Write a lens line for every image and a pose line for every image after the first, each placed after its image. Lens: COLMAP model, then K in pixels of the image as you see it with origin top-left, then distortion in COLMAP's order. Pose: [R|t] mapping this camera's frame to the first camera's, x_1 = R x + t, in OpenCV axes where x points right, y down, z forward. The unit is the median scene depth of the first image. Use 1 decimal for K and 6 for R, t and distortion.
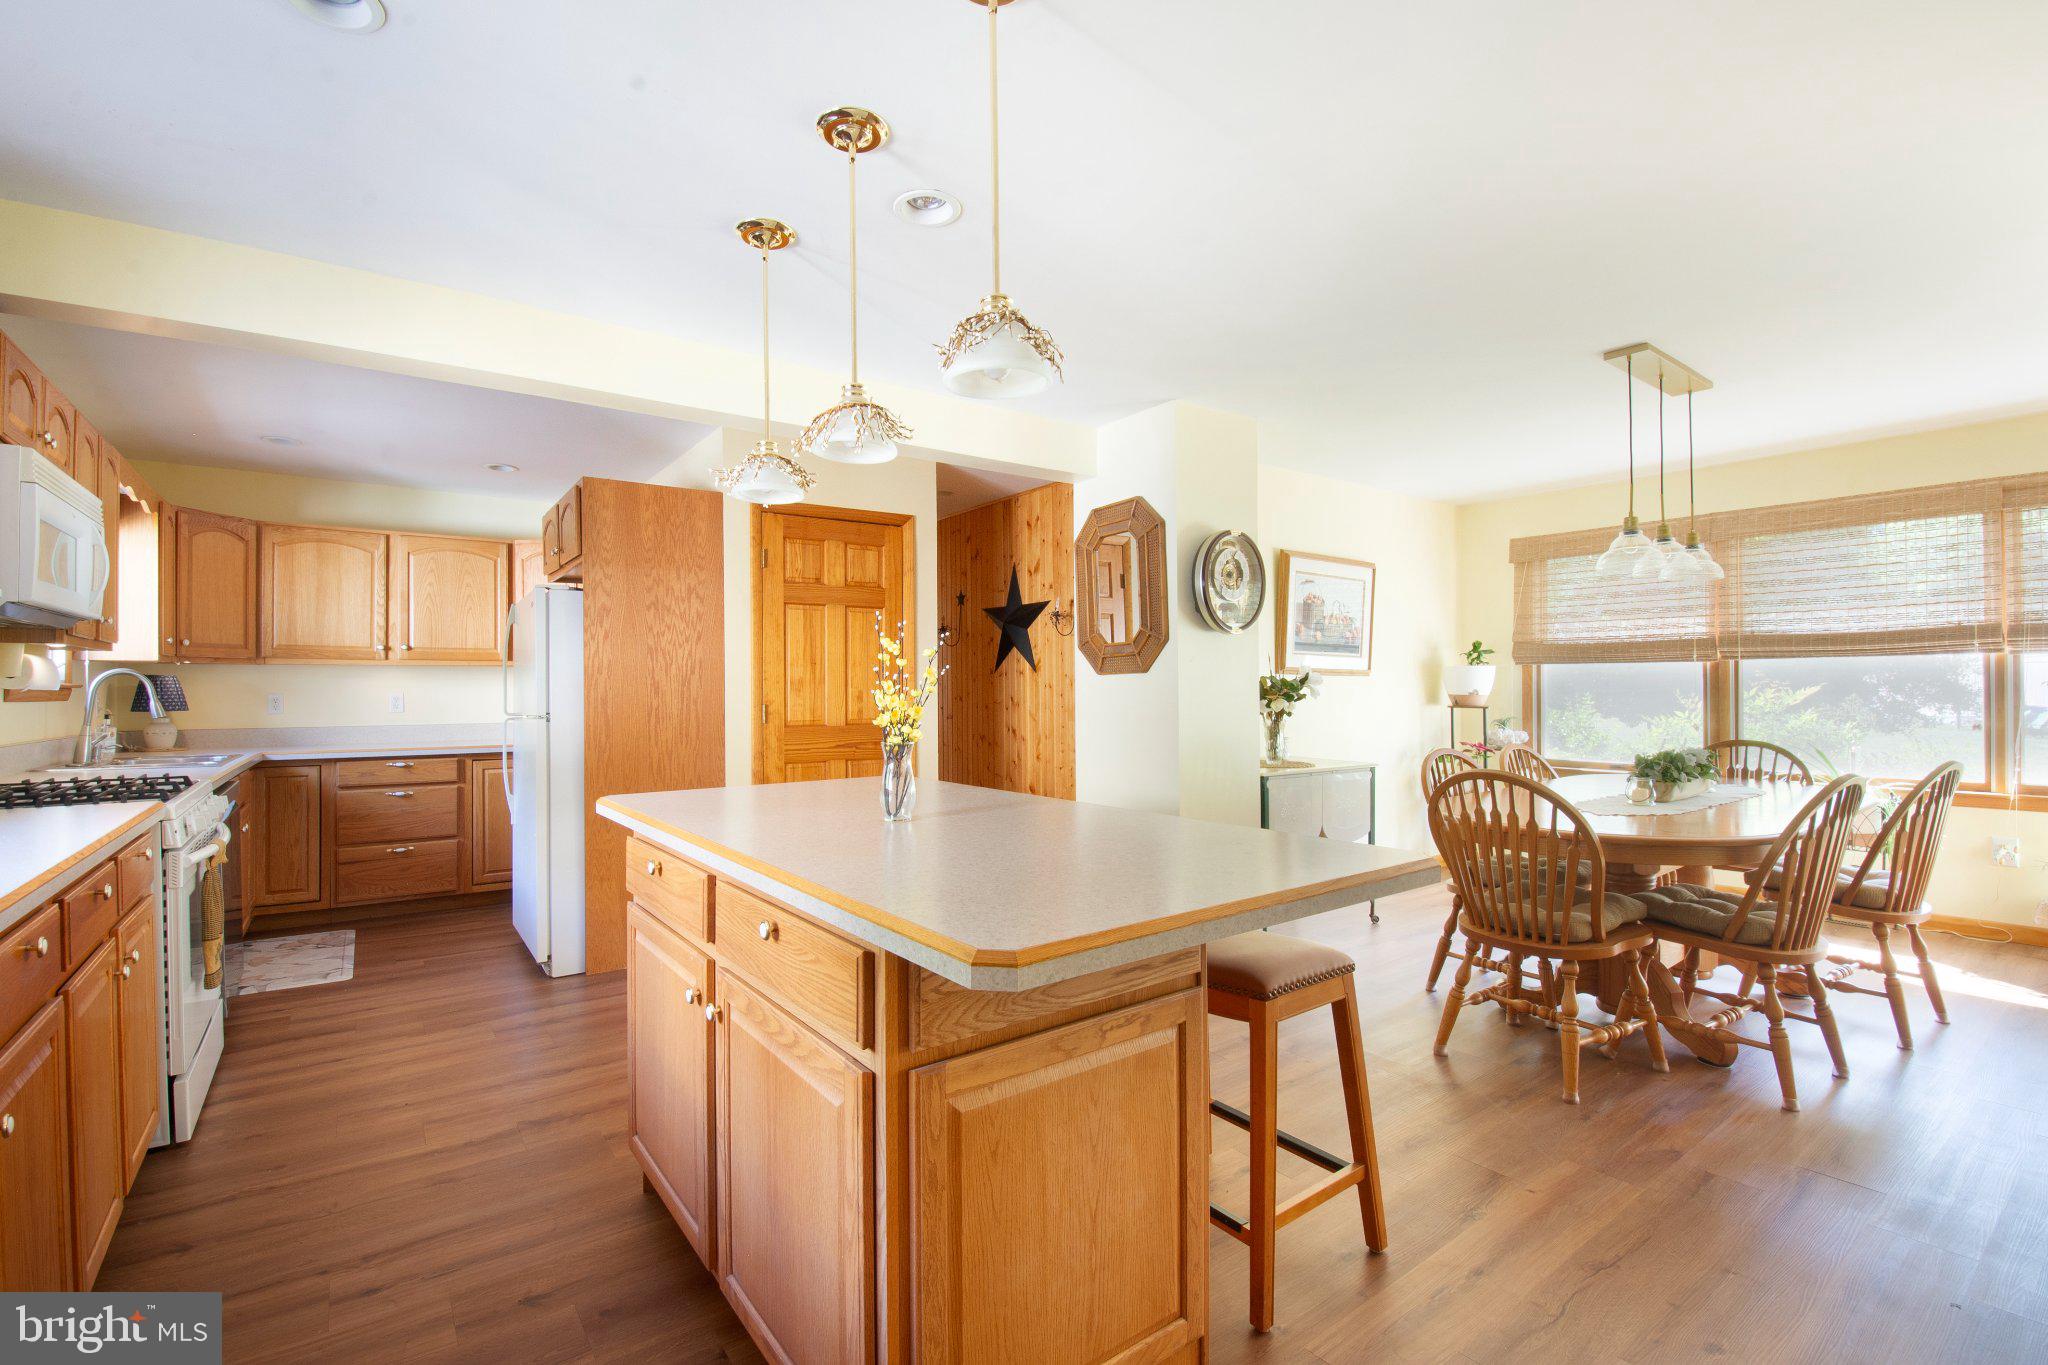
lens RADIAL K [[899.3, 0, 988.7], [0, 899.3, 689.3], [0, 0, 1]] dist [-0.003066, -0.012423]
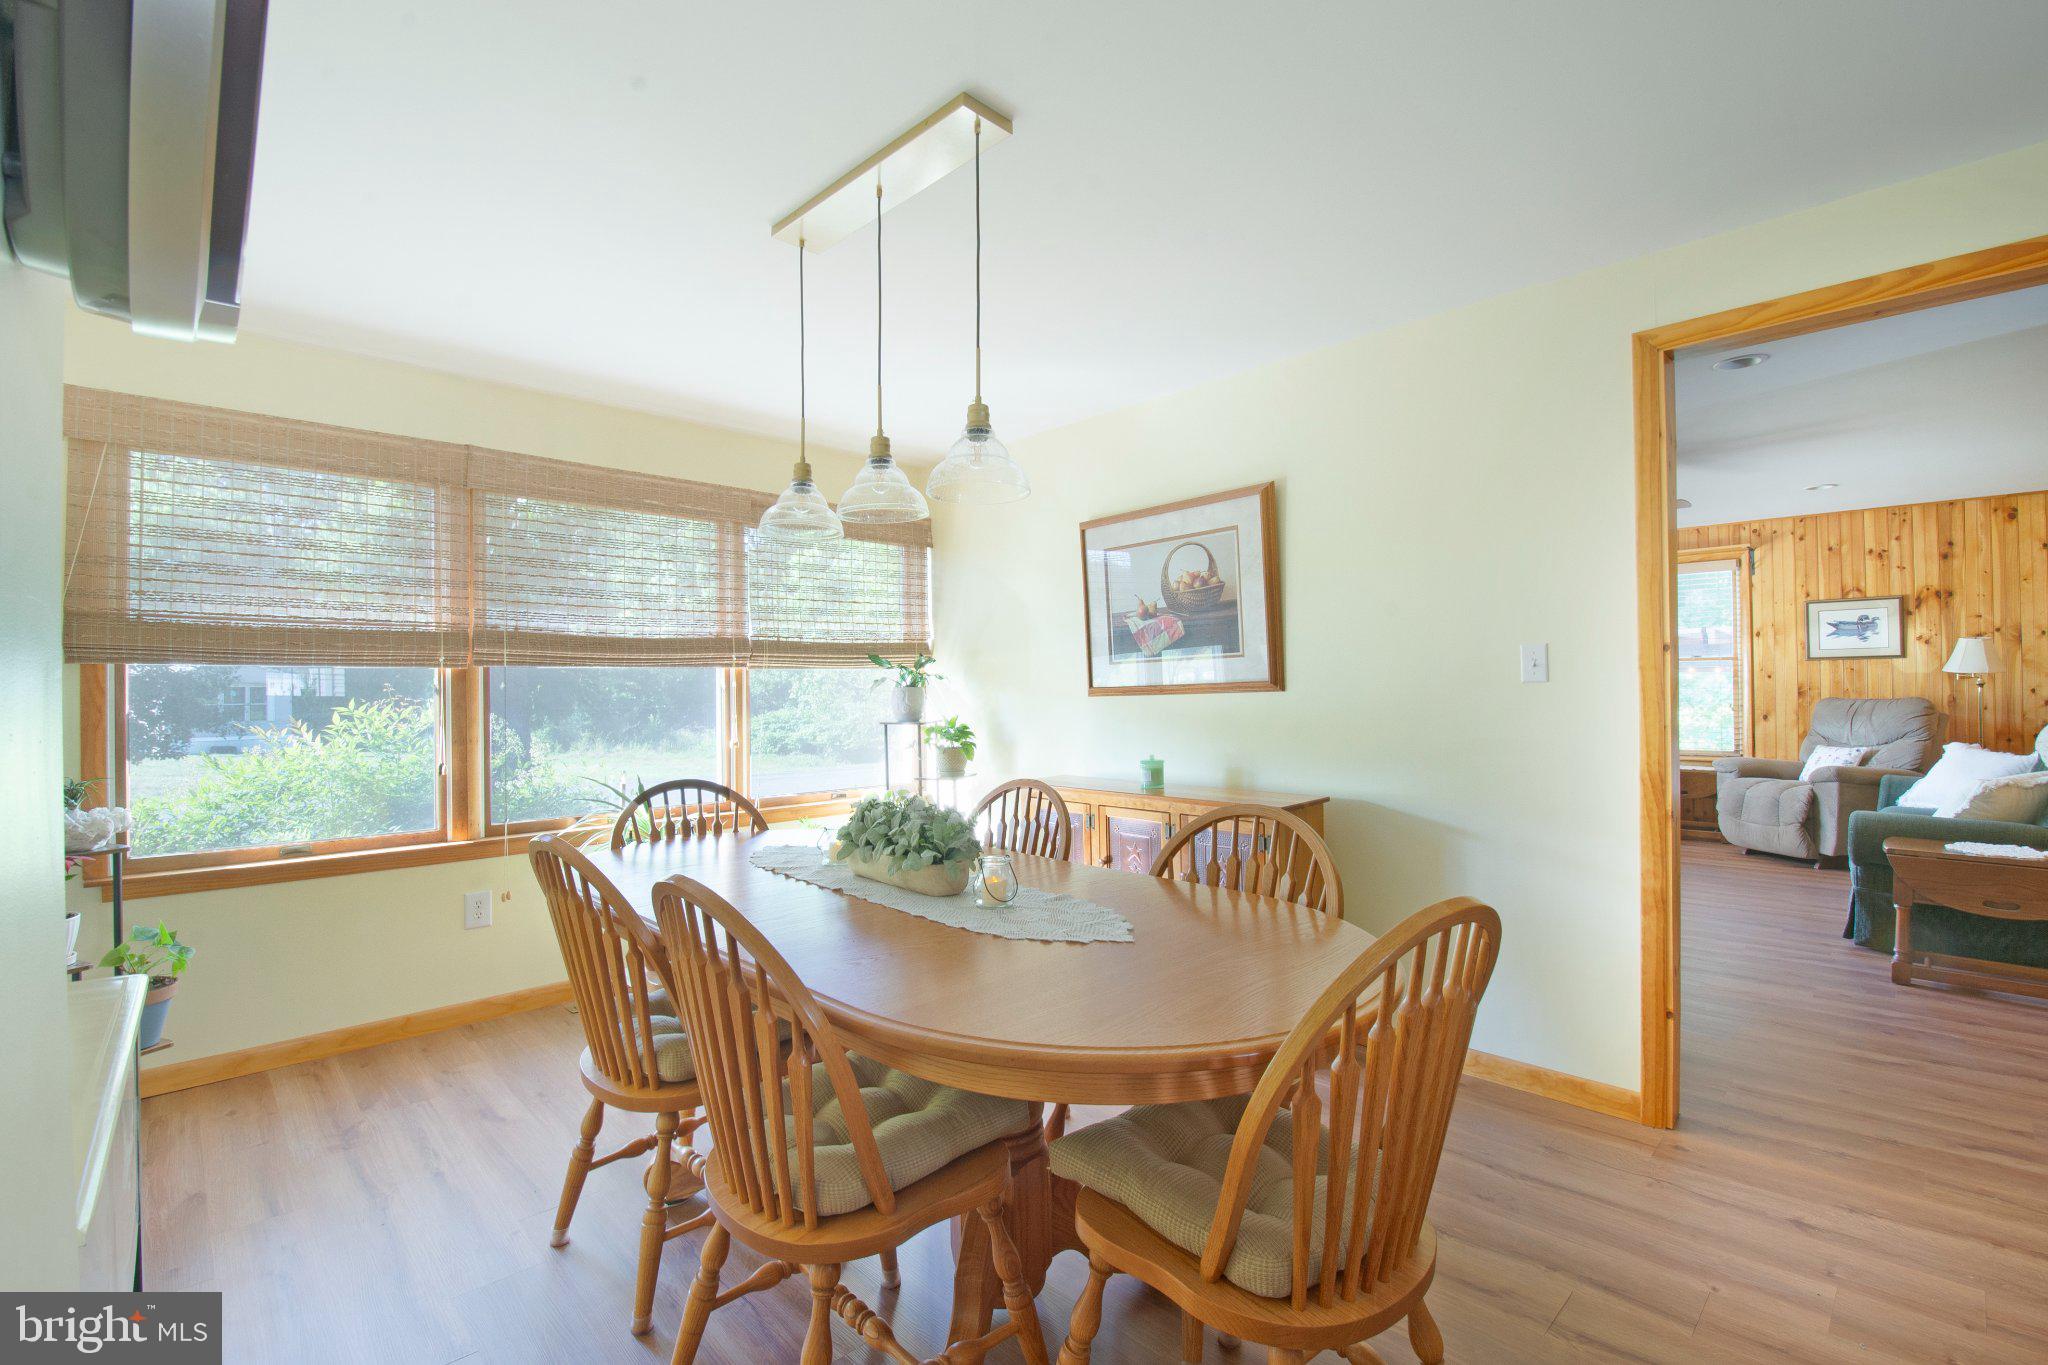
lens RADIAL K [[899.3, 0, 994.9], [0, 899.3, 689.7], [0, 0, 1]] dist [-0.003066, -0.012423]
pose [[-0.122359, 0.010477, 0.992431, 0.132054], [0.013006, 0.999875, -0.008952, -0.004776], [-0.992401, 0.011812, -0.122480, 0.905836]]
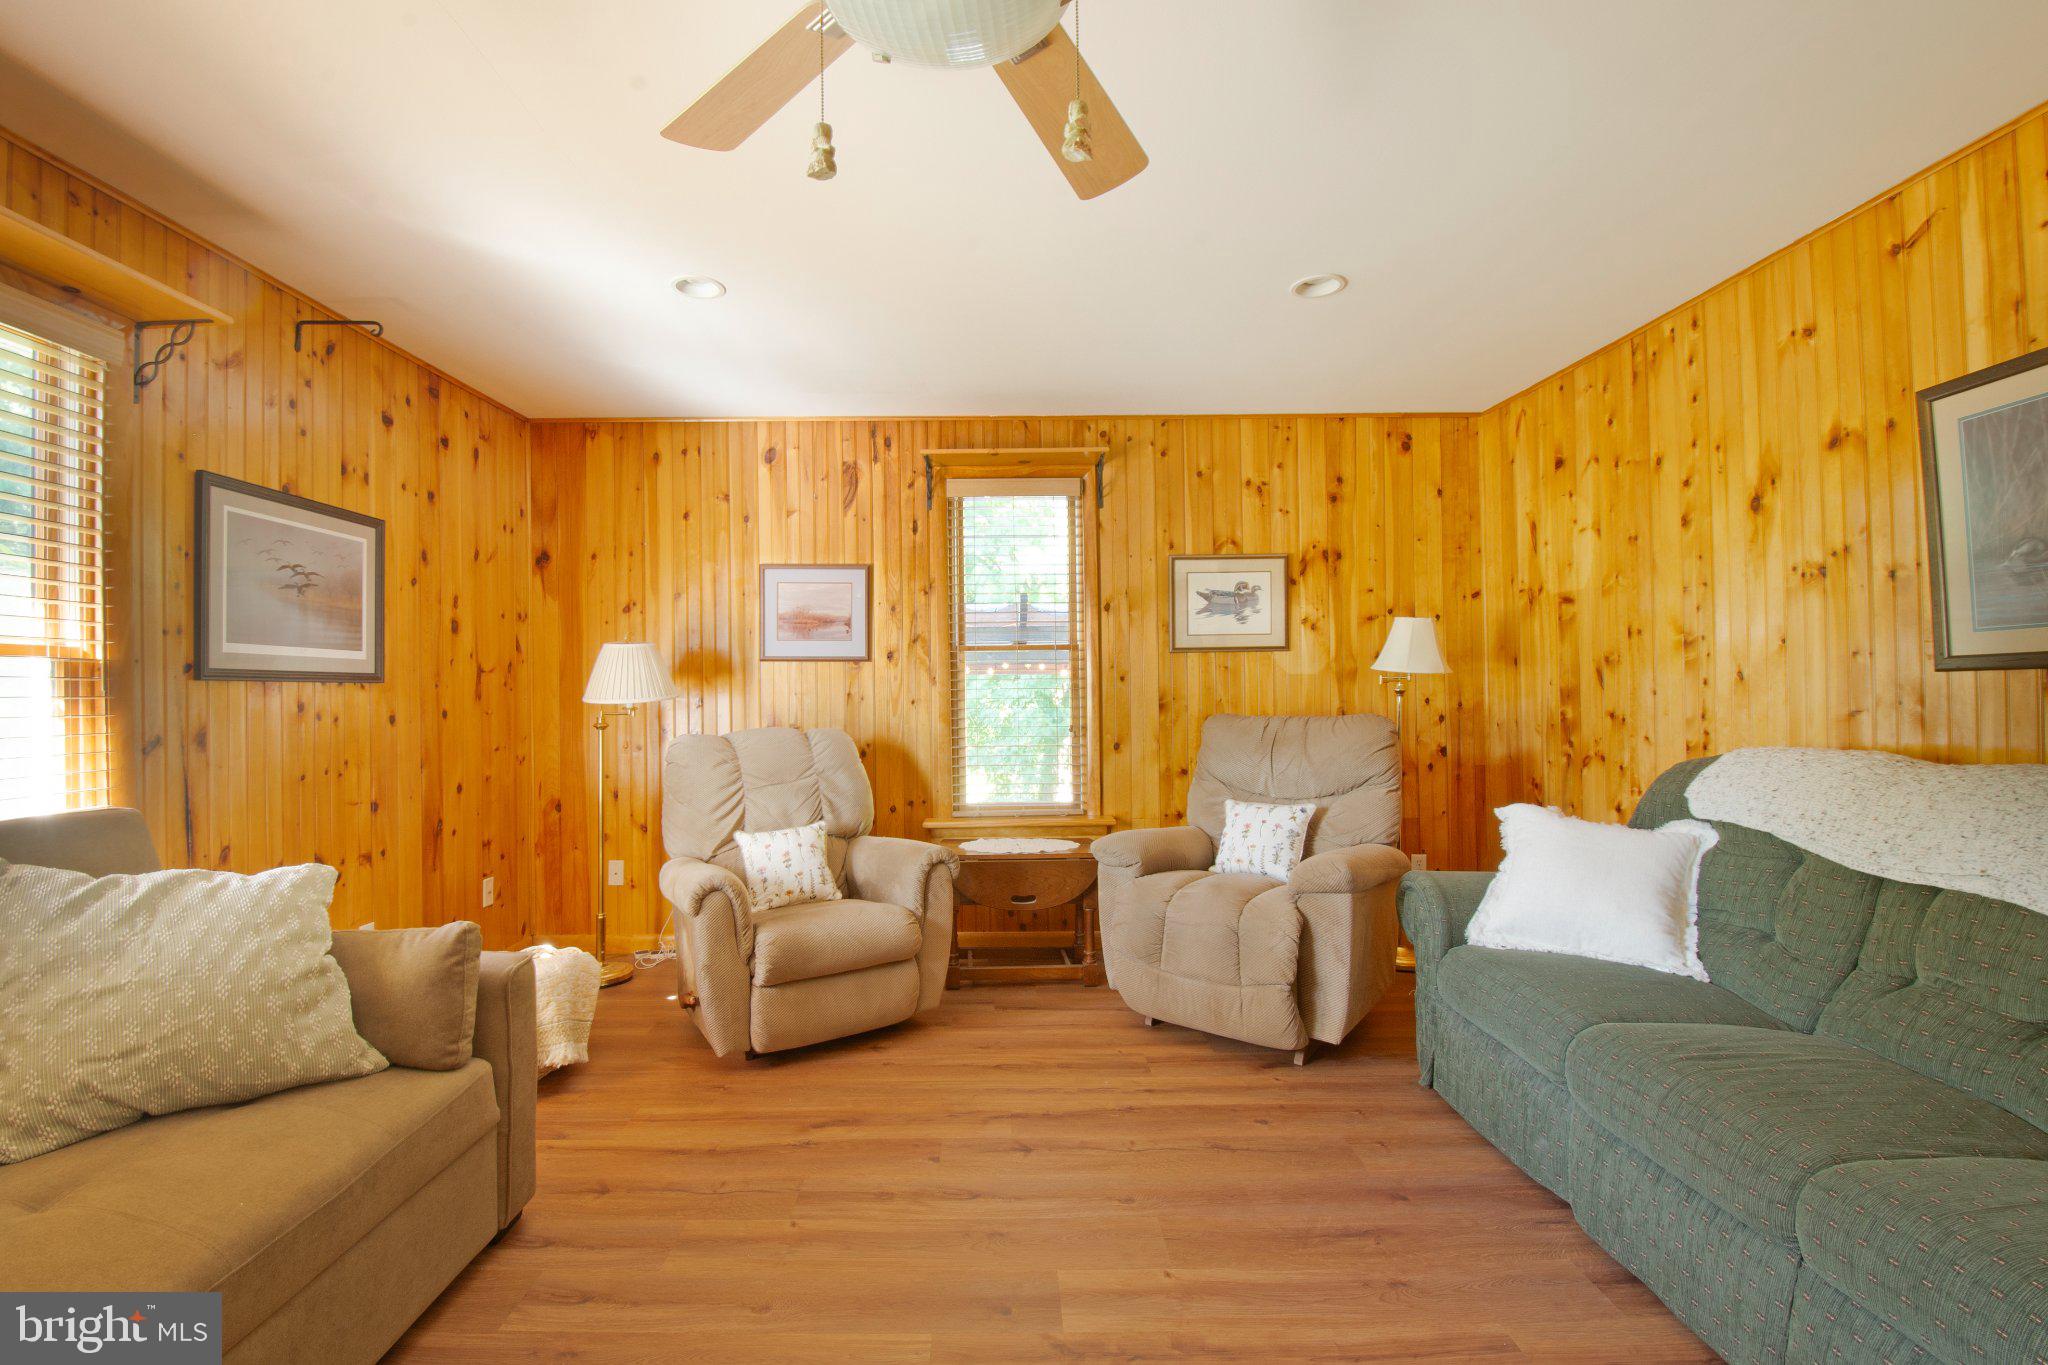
lens RADIAL K [[899.3, 0, 1001.2], [0, 899.3, 686.3], [0, 0, 1]] dist [-0.003066, -0.012423]
pose [[-0.808057, 0.019625, 0.588777, 1.213625], [0.019317, 0.999790, -0.006814, -0.013210], [-0.588787, 0.005867, -0.808267, 0.092724]]
